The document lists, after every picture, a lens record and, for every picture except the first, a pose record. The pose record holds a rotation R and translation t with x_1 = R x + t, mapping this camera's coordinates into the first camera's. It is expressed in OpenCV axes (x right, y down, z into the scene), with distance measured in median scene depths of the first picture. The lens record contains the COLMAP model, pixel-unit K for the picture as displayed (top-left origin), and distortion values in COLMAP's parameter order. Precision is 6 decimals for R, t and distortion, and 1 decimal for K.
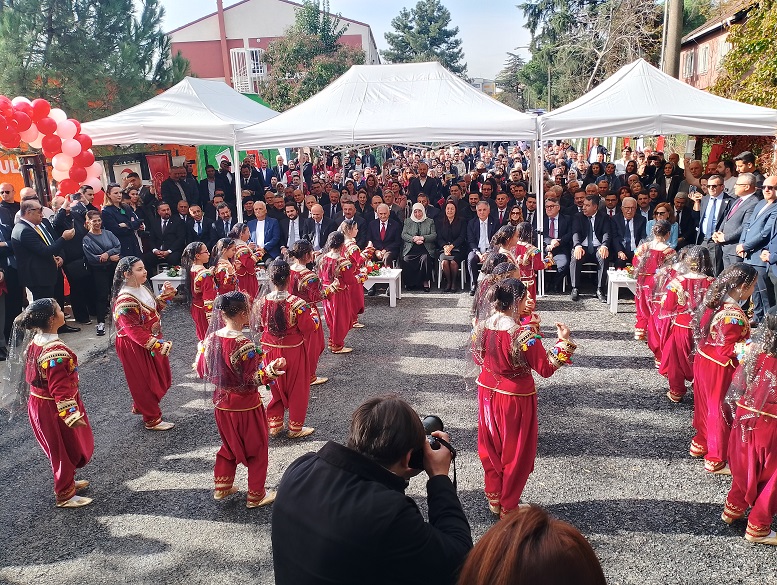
lens RADIAL K [[614.4, 0, 388.9], [0, 614.4, 298.2], [0, 0, 1]] dist [0.061928, -0.133083]
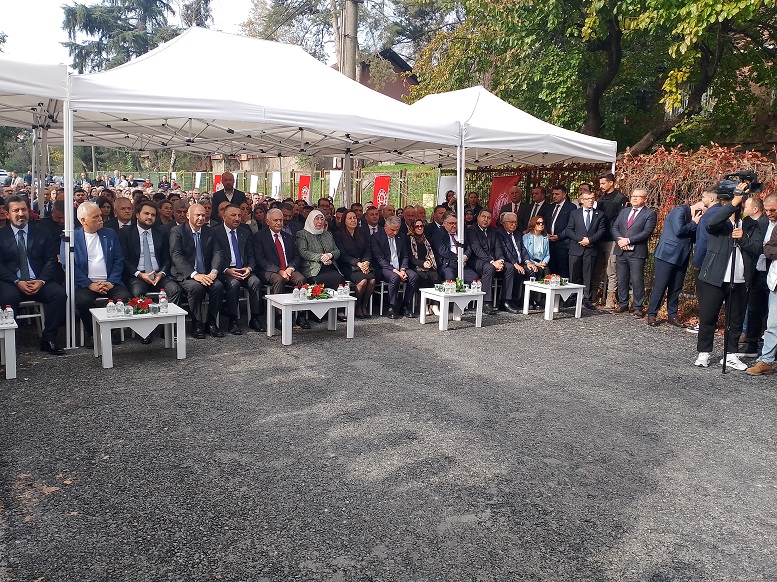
lens RADIAL K [[614.4, 0, 388.9], [0, 614.4, 296.7], [0, 0, 1]] dist [0.061928, -0.133083]
pose [[0.733883, -0.045436, 0.677755, -0.443975], [0.112540, 0.992104, -0.055350, 0.009668], [-0.669889, 0.116895, 0.733202, 0.380062]]
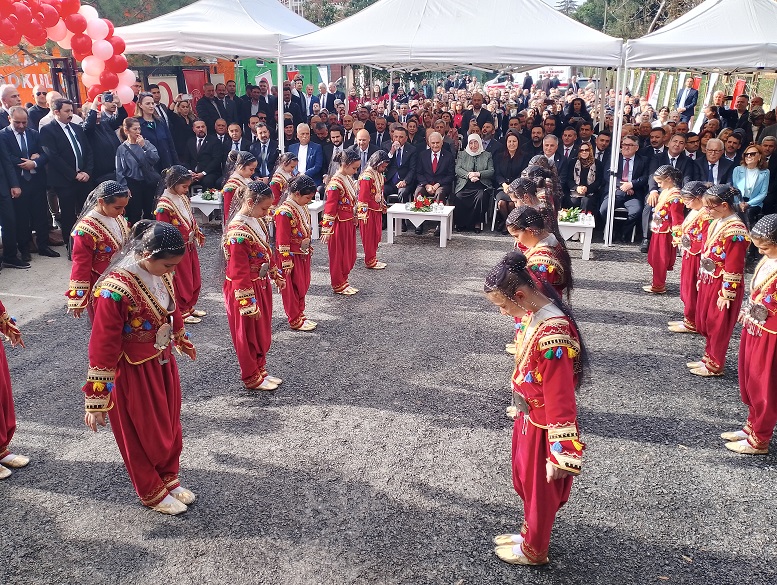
lens RADIAL K [[614.4, 0, 388.9], [0, 614.4, 298.2], [0, 0, 1]] dist [0.061928, -0.133083]
pose [[0.996957, 0.063187, -0.045662, -0.024955], [-0.058900, 0.994215, 0.089819, 0.010856], [0.051073, -0.086857, 0.994911, 0.074140]]
